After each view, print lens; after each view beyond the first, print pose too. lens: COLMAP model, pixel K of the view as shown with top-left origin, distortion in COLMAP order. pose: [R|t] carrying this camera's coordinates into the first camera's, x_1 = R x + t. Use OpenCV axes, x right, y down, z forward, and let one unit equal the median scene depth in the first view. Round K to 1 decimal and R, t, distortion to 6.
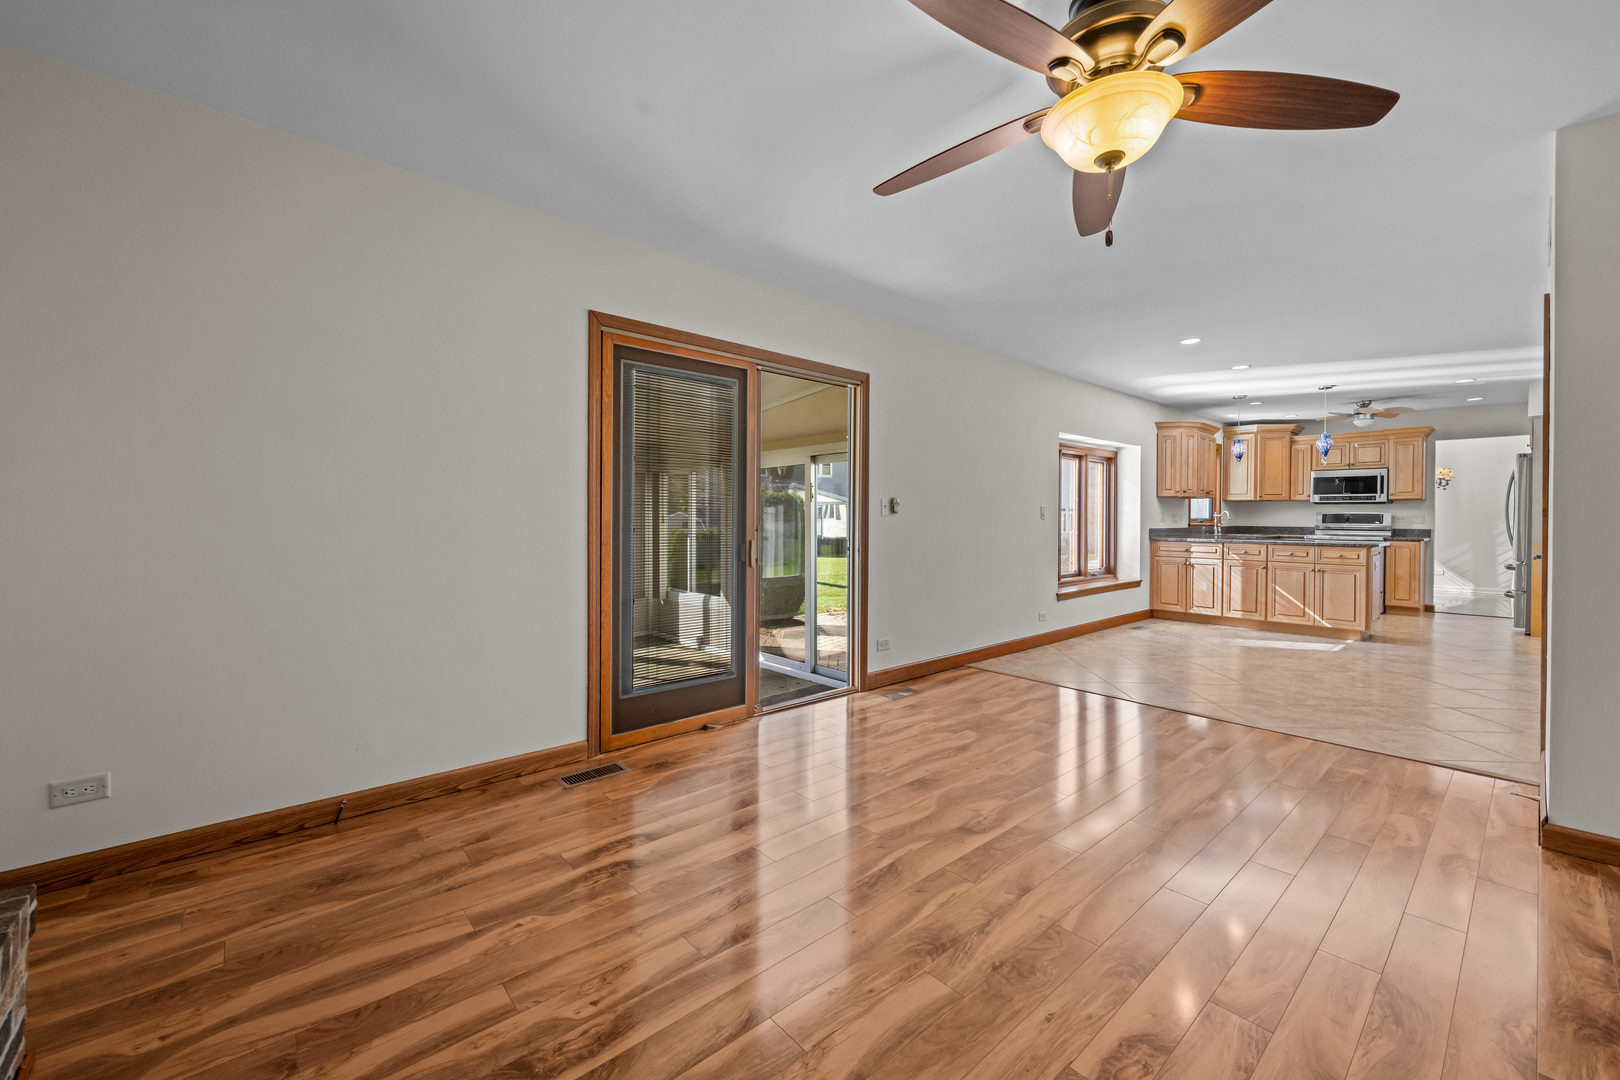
lens RADIAL K [[645.8, 0, 816.0], [0, 645.8, 520.4], [0, 0, 1]] dist [0.001092, 0.000024]
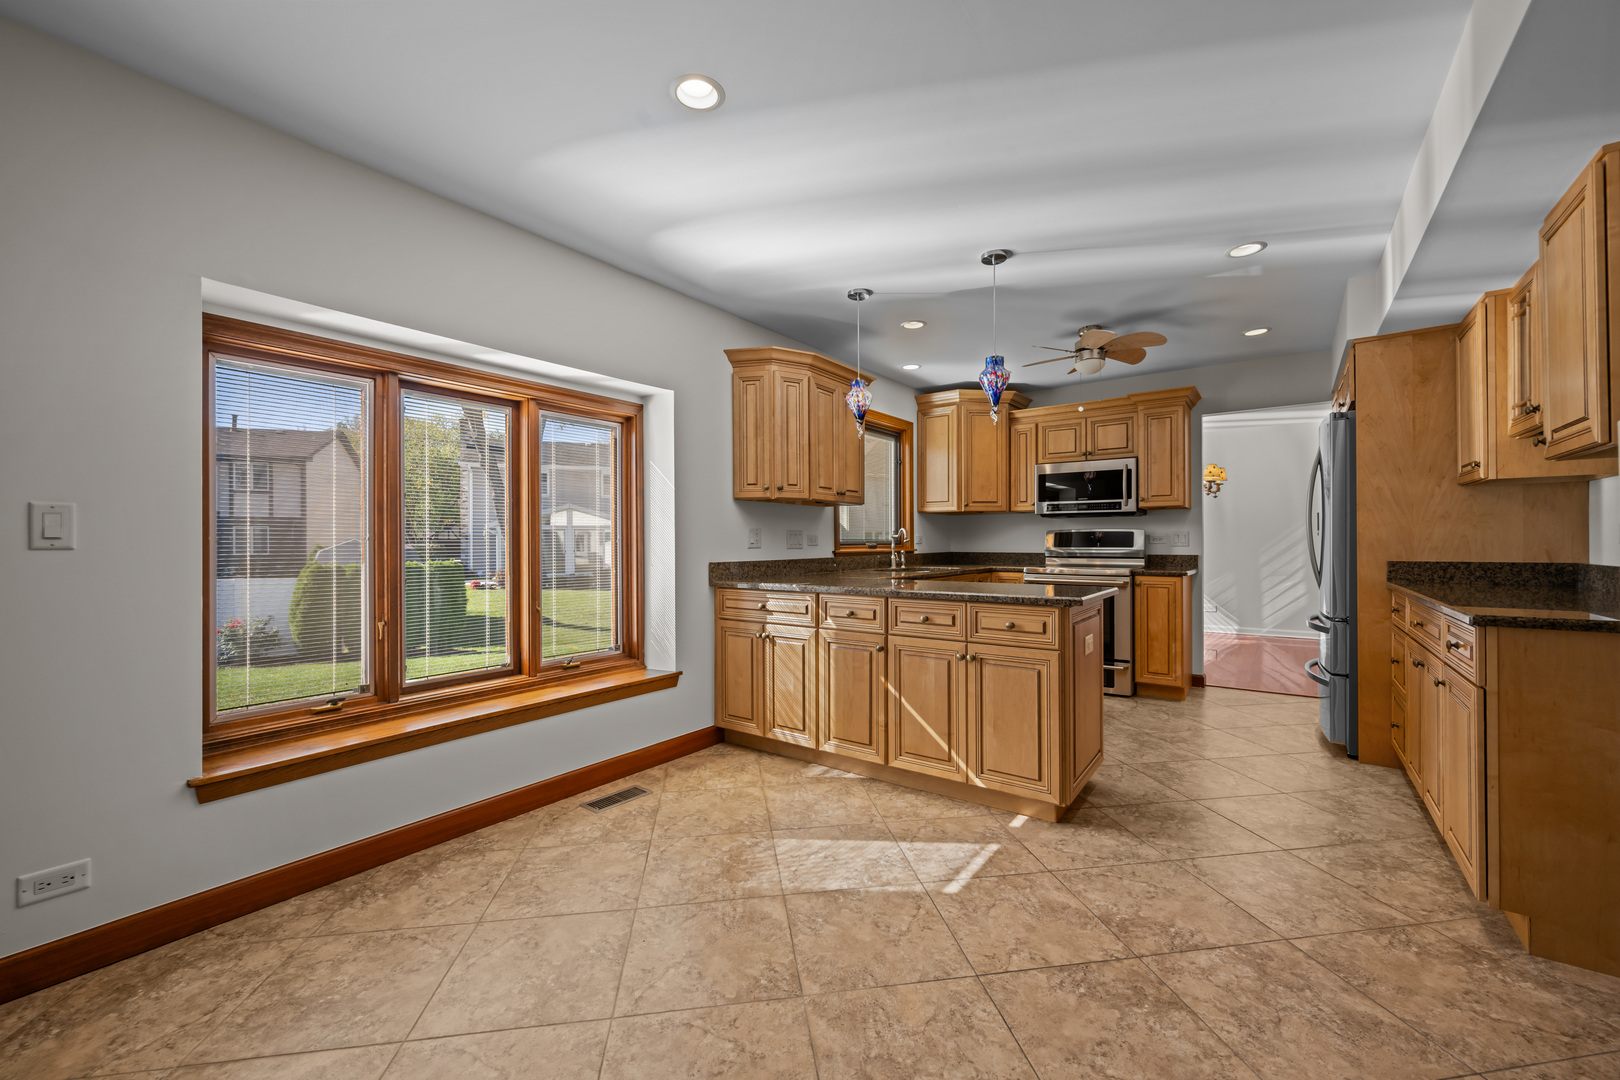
lens RADIAL K [[645.8, 0, 812.0], [0, 645.8, 541.7], [0, 0, 1]] dist [0.001092, 0.000024]
pose [[0.977193, -0.009285, 0.212148, 0.480176], [0.011064, 0.999913, -0.007200, 0.001026], [-0.212063, 0.009383, 0.977211, 0.494921]]
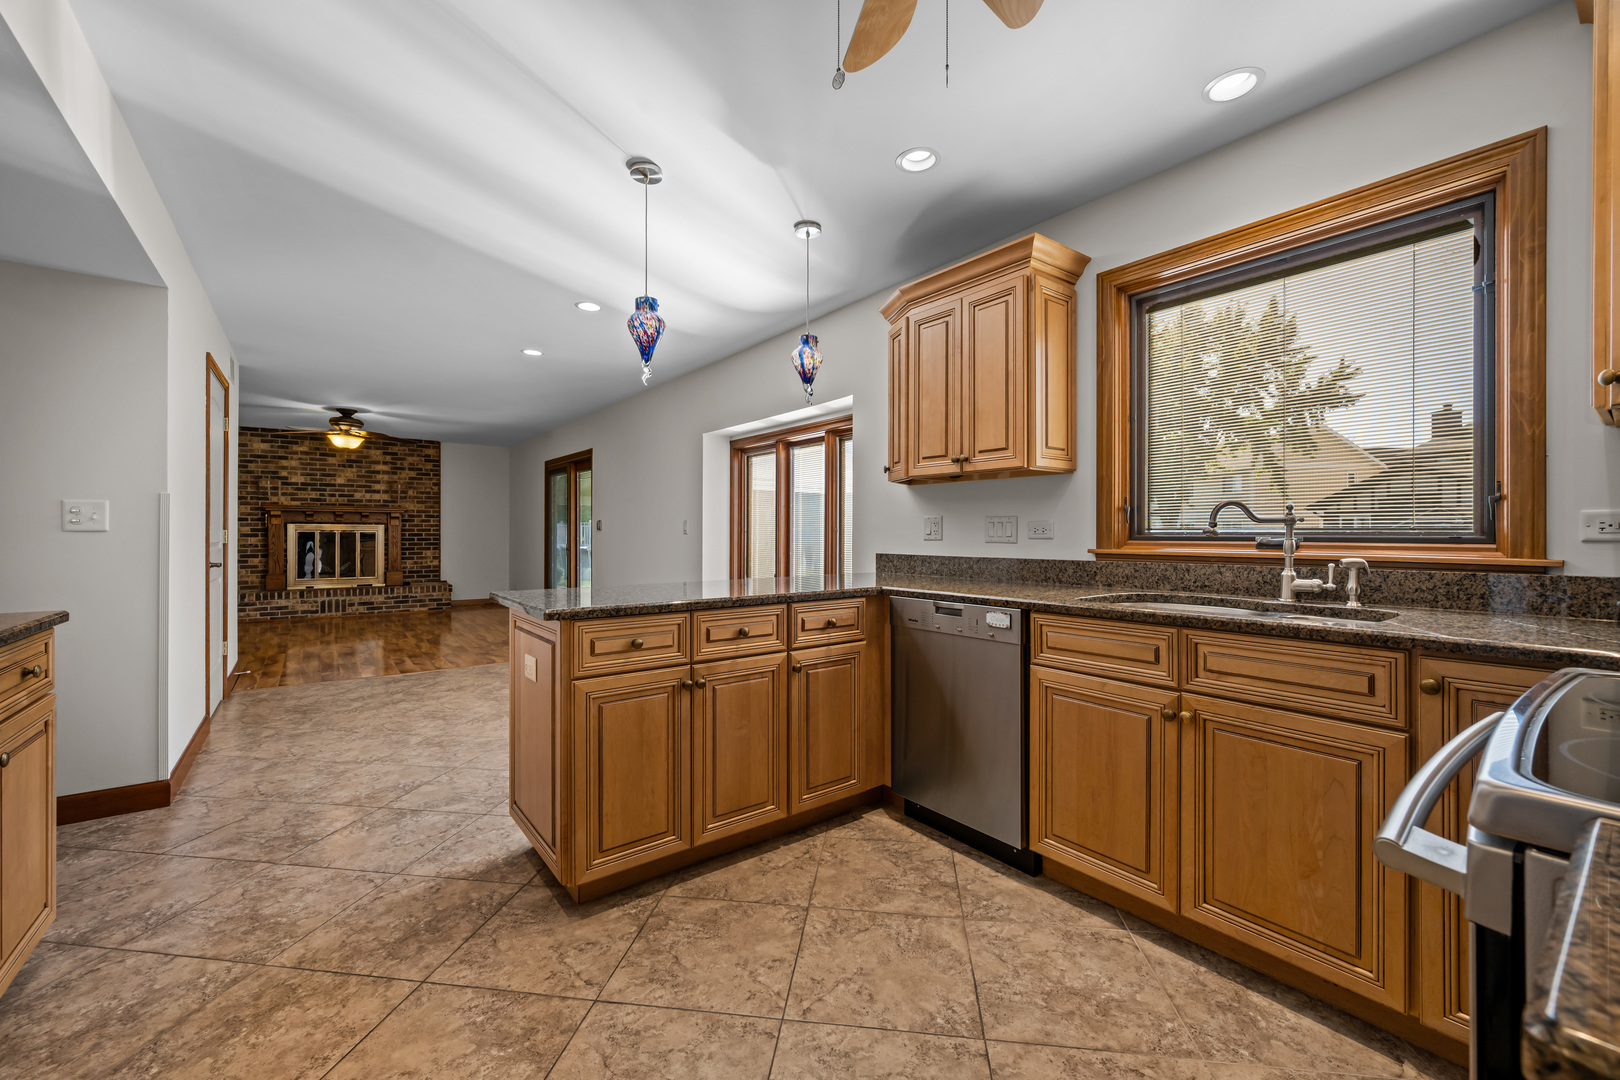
lens RADIAL K [[645.8, 0, 808.1], [0, 645.8, 538.1], [0, 0, 1]] dist [0.001092, 0.000024]
pose [[-0.074672, 0.002695, -0.997205, 0.928929], [-0.007234, 0.999969, 0.003244, -0.000160], [0.997182, 0.007456, -0.074650, 0.911956]]
